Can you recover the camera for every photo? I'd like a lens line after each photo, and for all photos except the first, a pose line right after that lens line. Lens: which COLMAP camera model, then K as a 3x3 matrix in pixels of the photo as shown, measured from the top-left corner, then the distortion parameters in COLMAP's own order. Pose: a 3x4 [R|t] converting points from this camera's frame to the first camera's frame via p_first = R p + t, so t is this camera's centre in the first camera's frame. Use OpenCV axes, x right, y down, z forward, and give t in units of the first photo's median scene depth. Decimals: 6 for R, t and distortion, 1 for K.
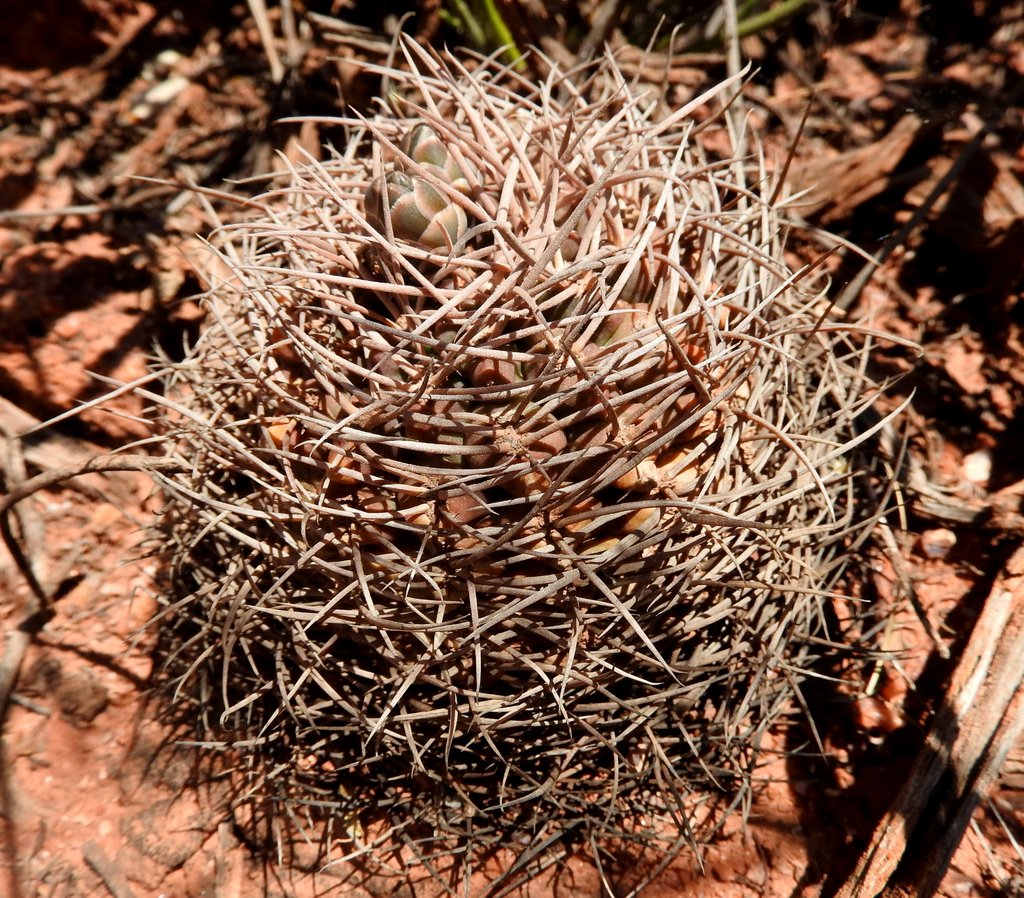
lens RADIAL K [[1139.1, 0, 494.0], [0, 1139.1, 462.4], [0, 0, 1]] dist [-0.046494, 0.000000]
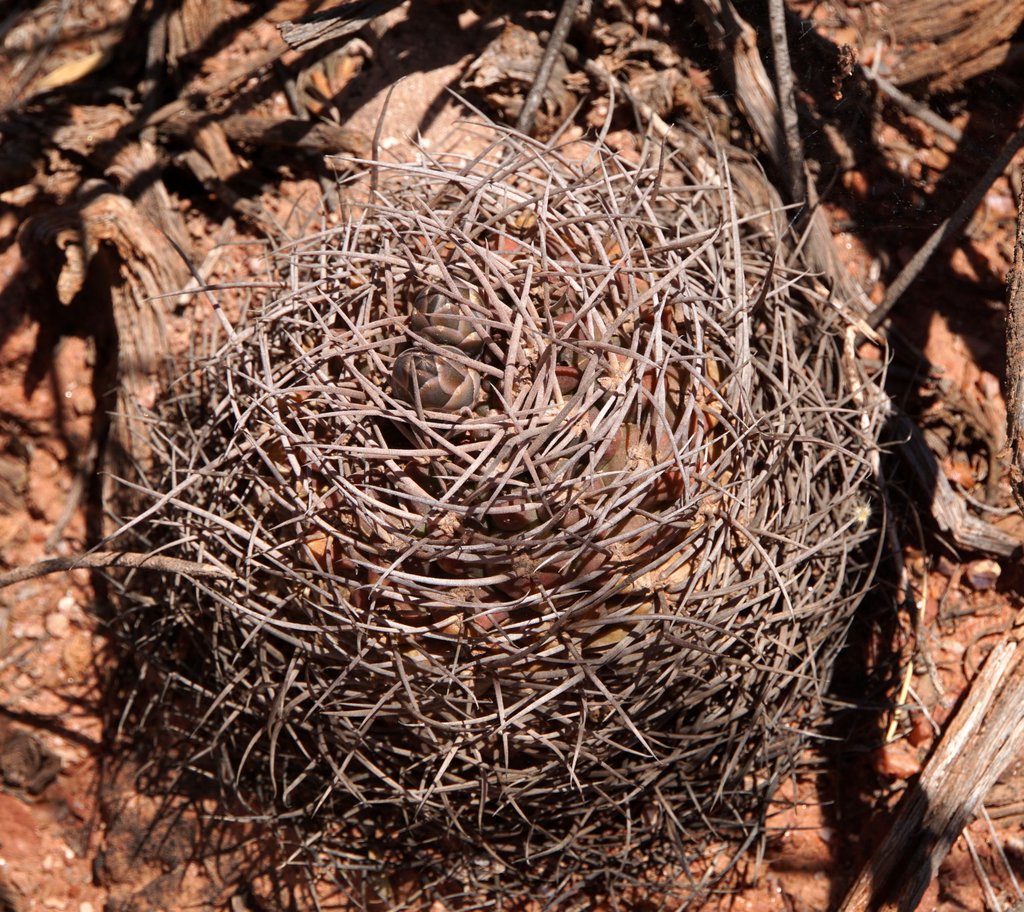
lens RADIAL K [[4597.2, 0, 511.4], [0, 4597.2, 456.0], [0, 0, 1]] dist [-0.362153, 0.000000]
pose [[0.999066, -0.040537, 0.014979, -0.059171], [0.037081, 0.982111, 0.184617, -0.899228], [-0.022195, -0.183889, 0.982696, -3.277334]]
